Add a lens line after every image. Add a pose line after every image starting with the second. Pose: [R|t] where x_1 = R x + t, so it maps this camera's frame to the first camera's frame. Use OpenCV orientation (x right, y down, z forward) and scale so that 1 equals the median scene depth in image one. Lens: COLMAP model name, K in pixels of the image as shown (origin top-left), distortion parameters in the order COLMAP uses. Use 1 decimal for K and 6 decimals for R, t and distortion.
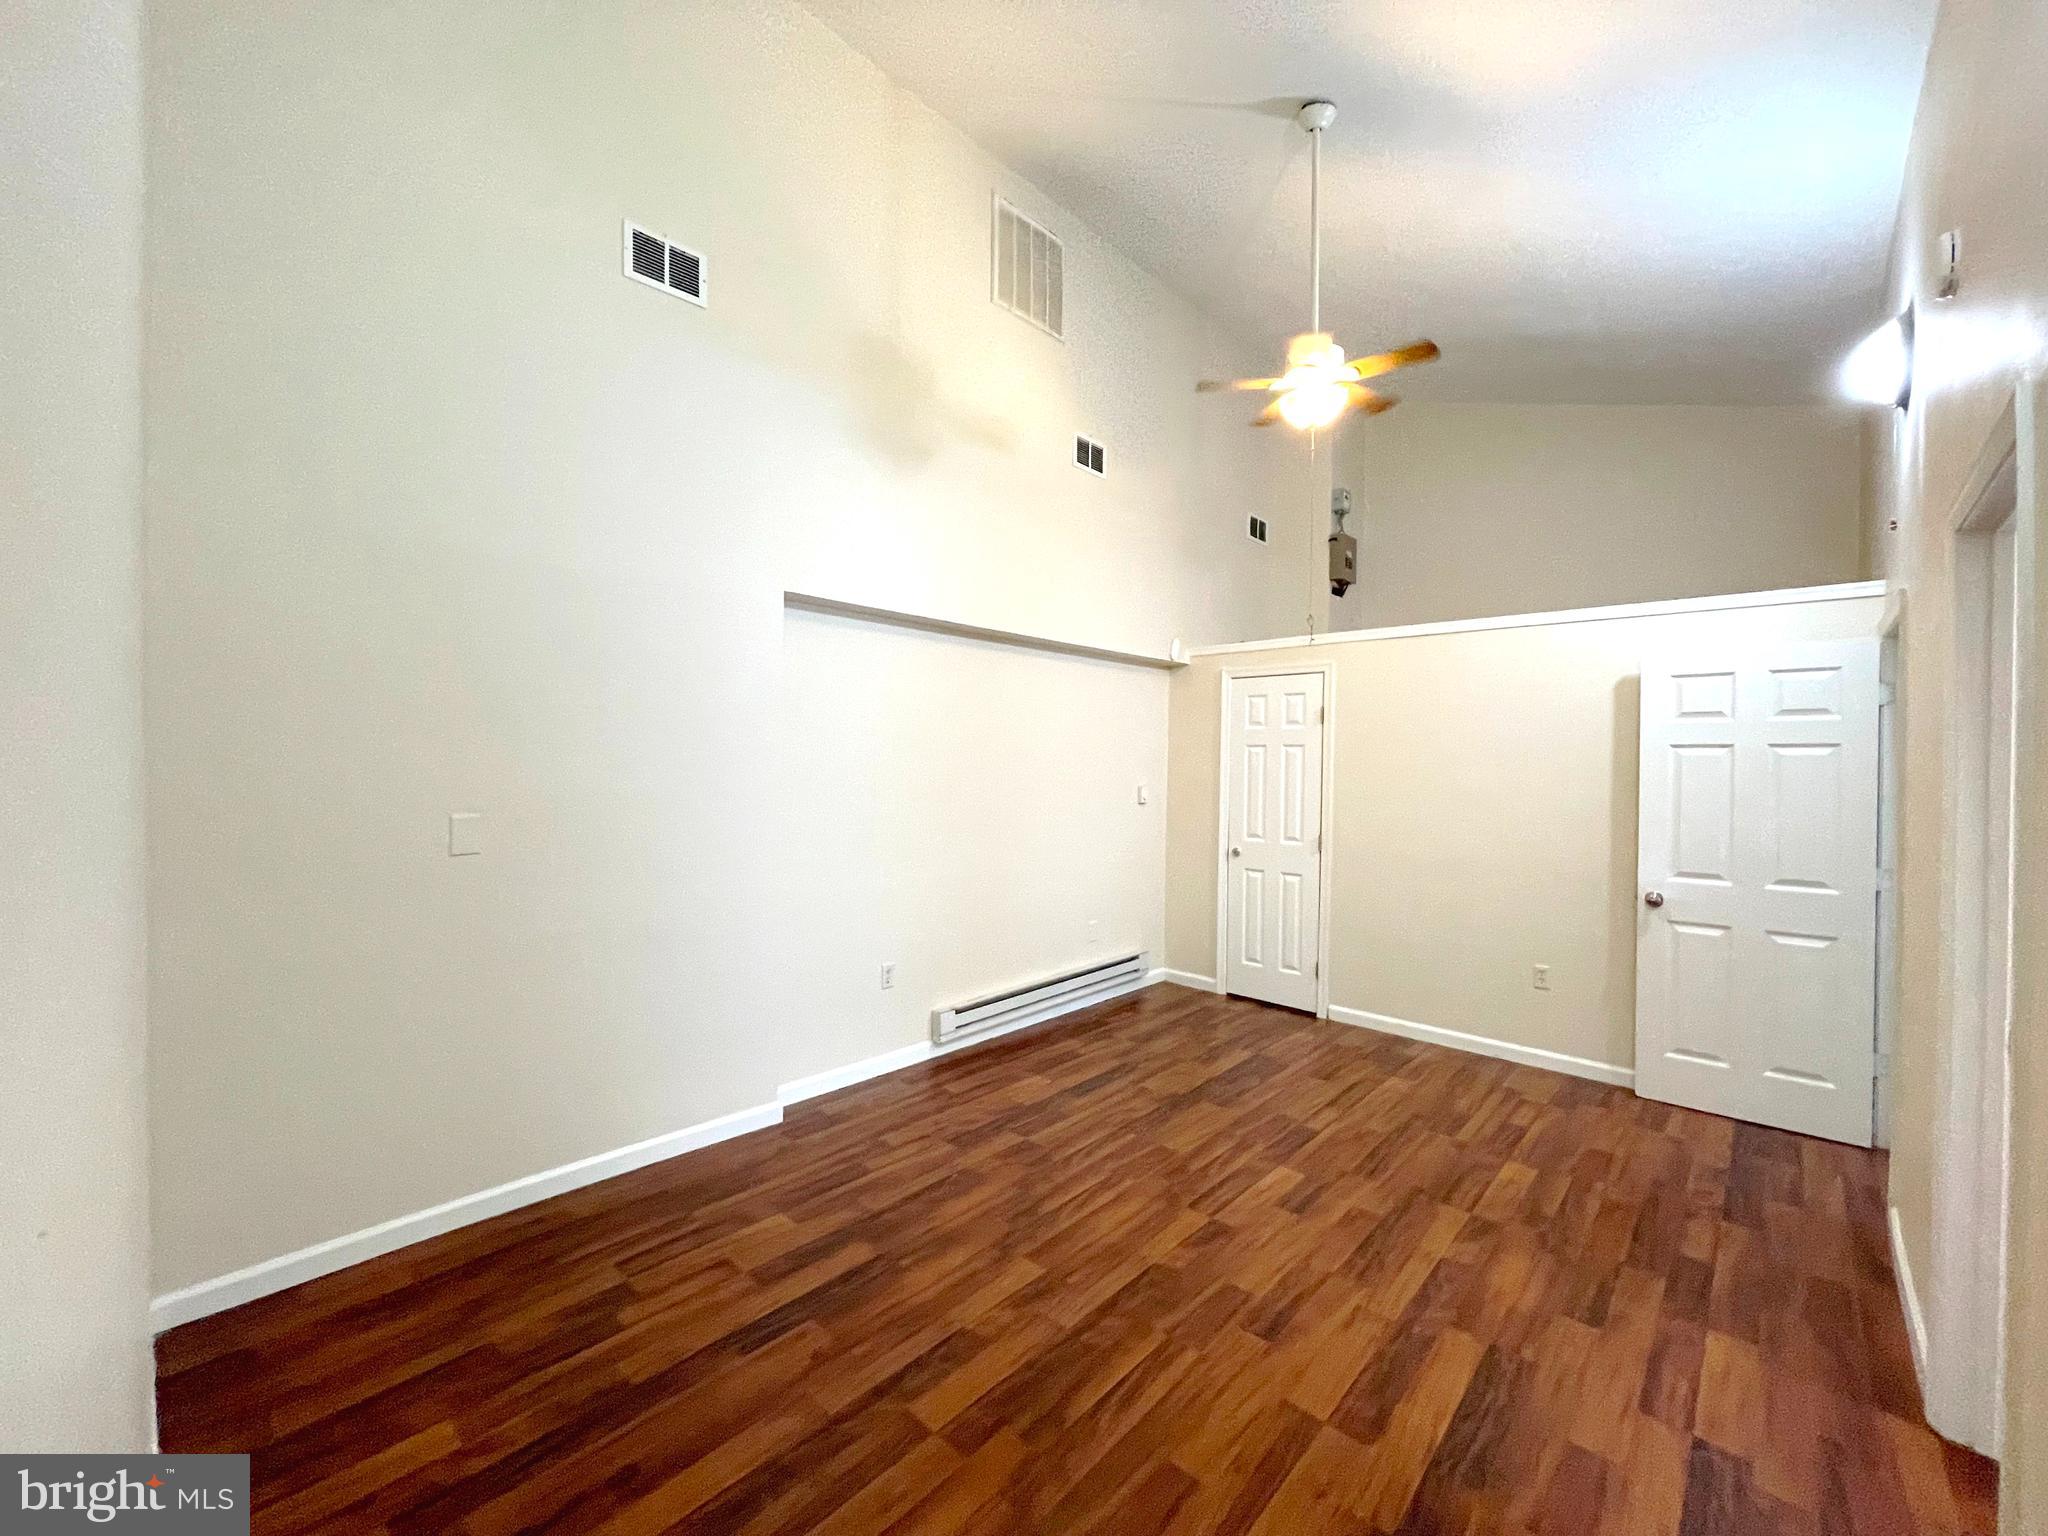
lens RADIAL K [[837.2, 0, 1028.4], [0, 837.2, 766.7], [0, 0, 1]] dist [-0.001024, 0.000164]
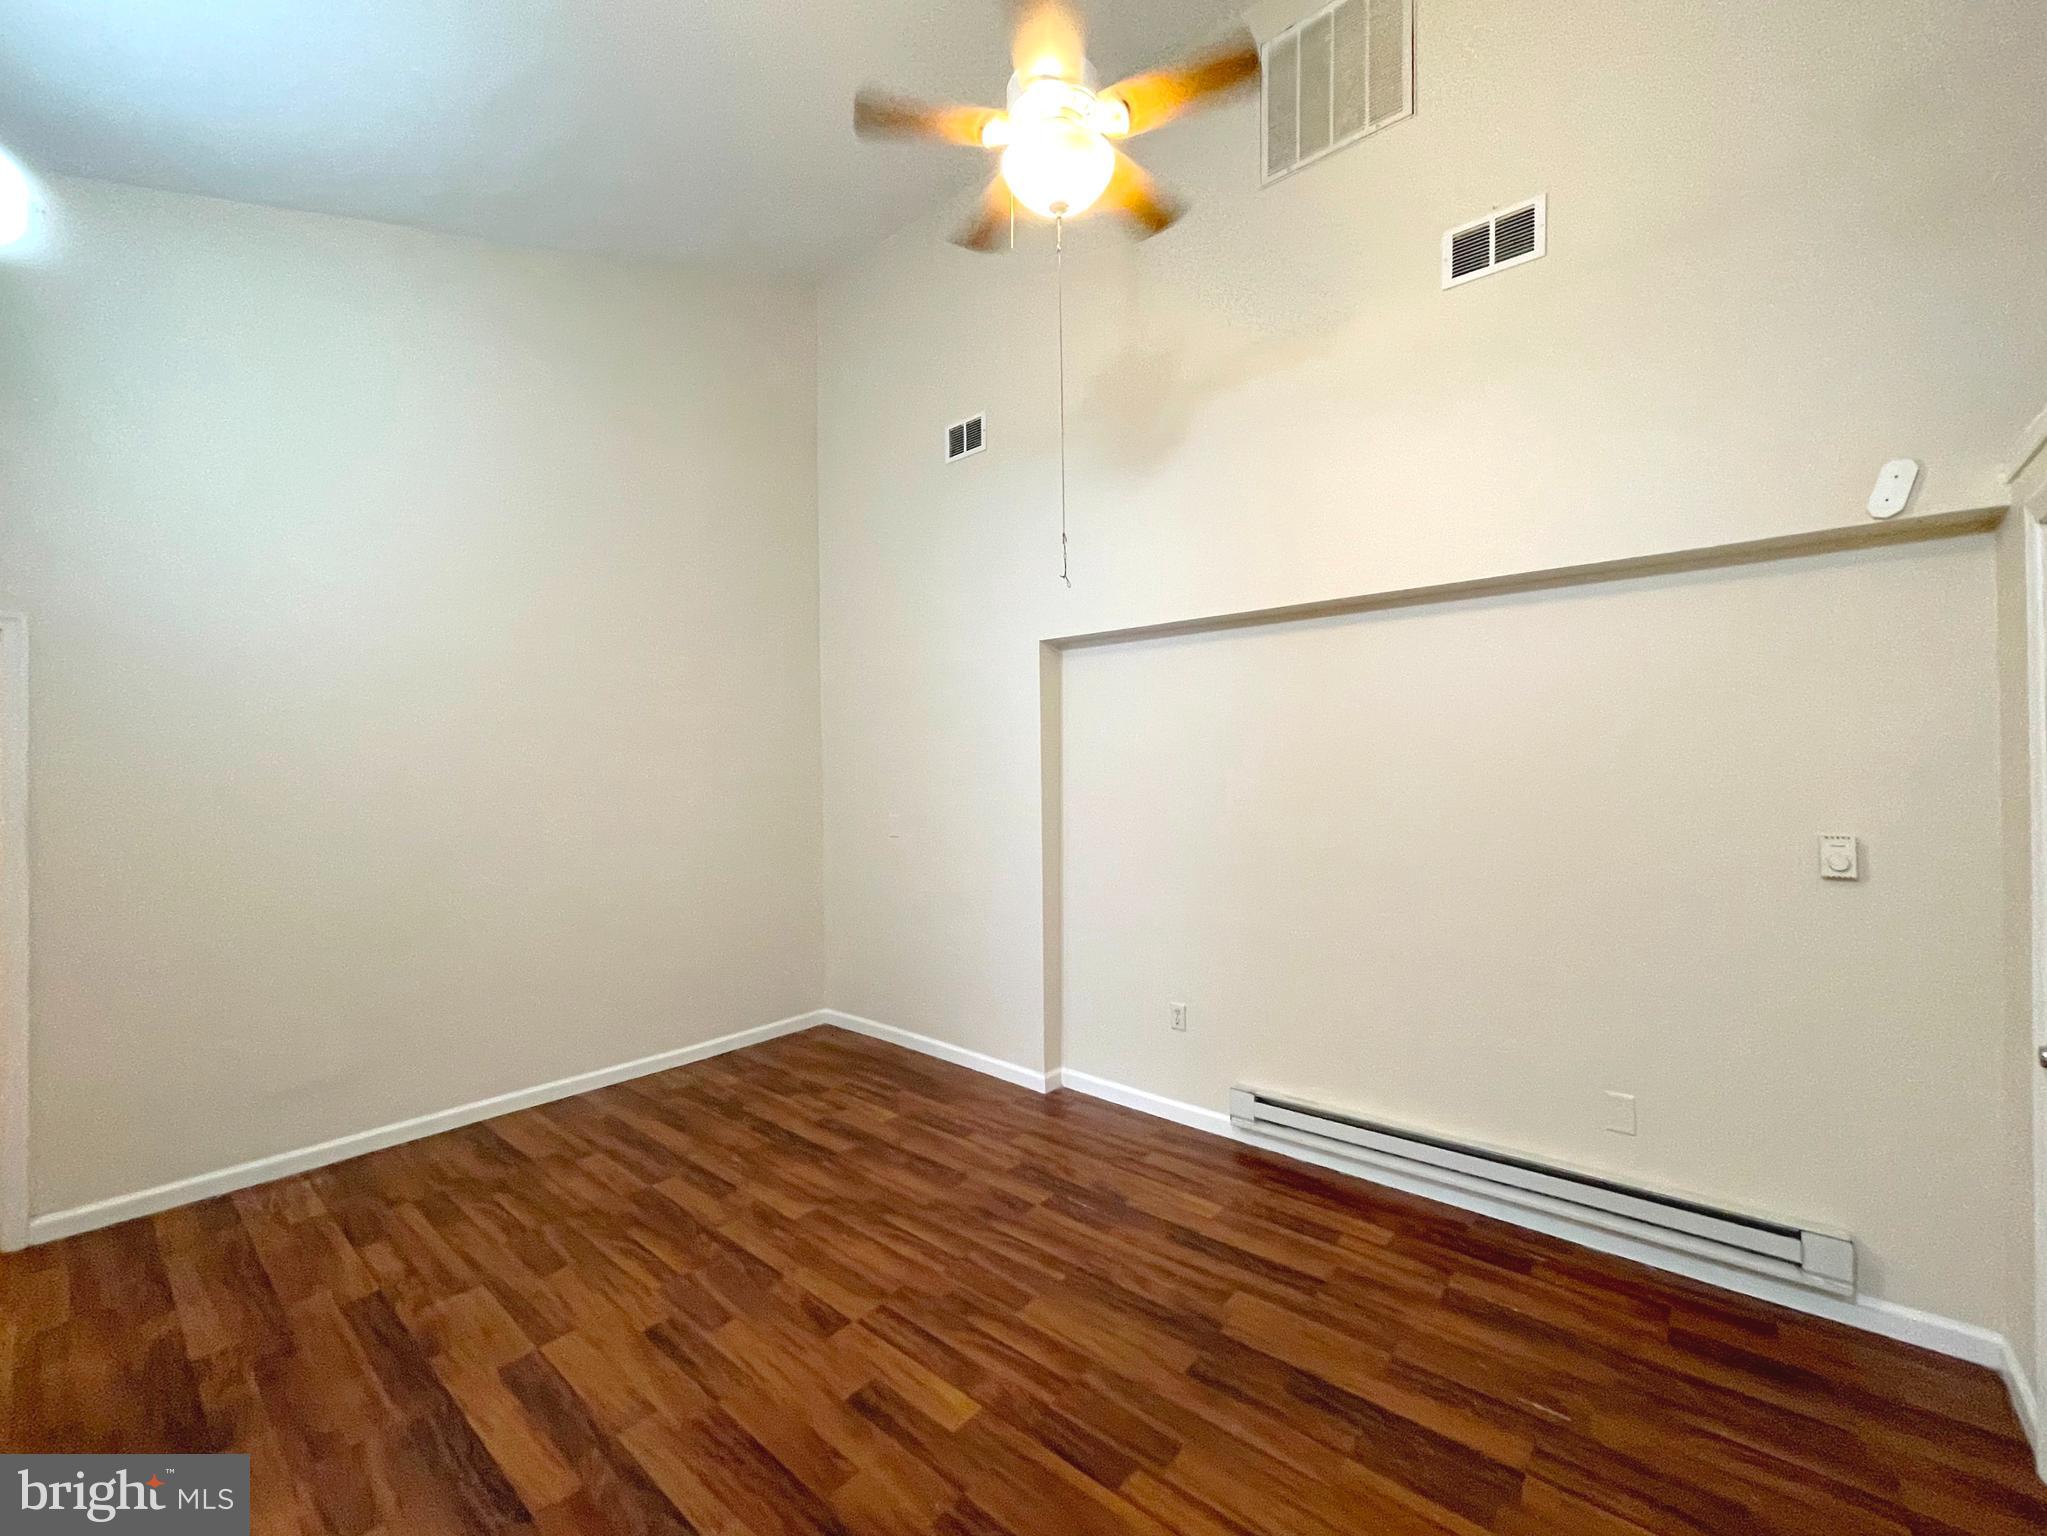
lens RADIAL K [[857.0, 0, 1023.5], [0, 857.0, 768.0], [0, 0, 1]] dist [-0.000941, 0.000364]
pose [[0.016739, -0.019290, -0.999674, 0.940238], [0.004129, 0.999807, -0.019223, -0.008906], [0.999851, -0.003805, 0.016816, 0.983080]]
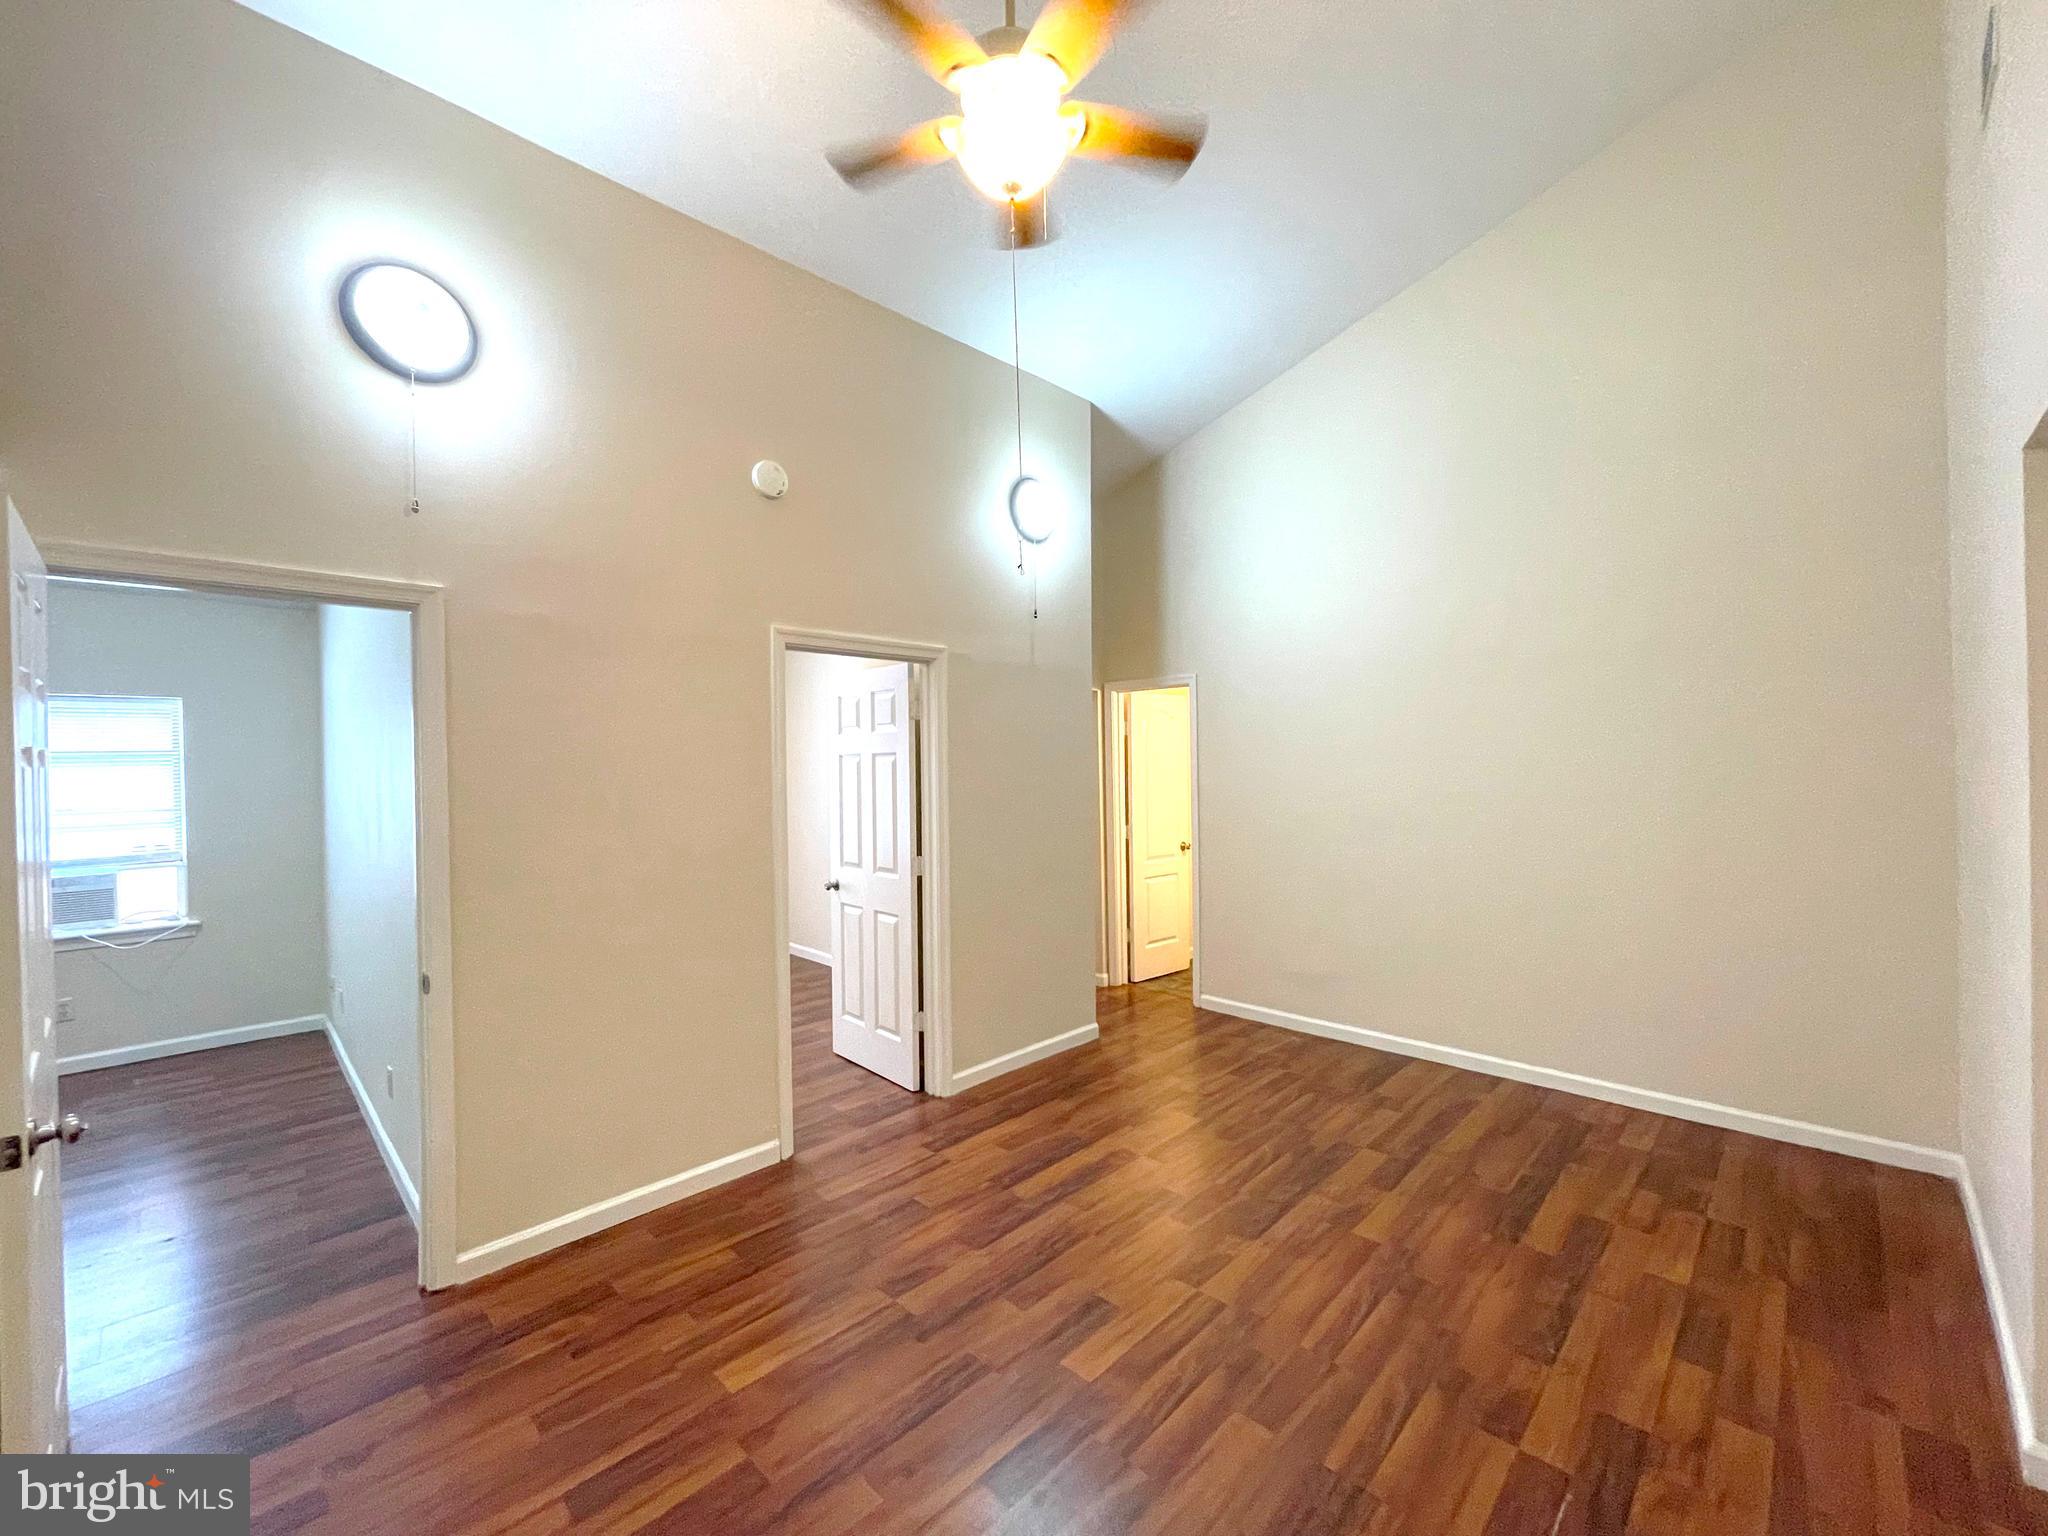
lens RADIAL K [[812.8, 0, 1000.4], [0, 812.8, 794.8], [0, 0, 1]] dist [-0.002479, 0.000216]
pose [[-0.997850, -0.003015, 0.065472, 0.318320], [-0.000185, 0.999067, 0.043197, -0.024581], [-0.065541, 0.043092, -0.996919, 1.575165]]
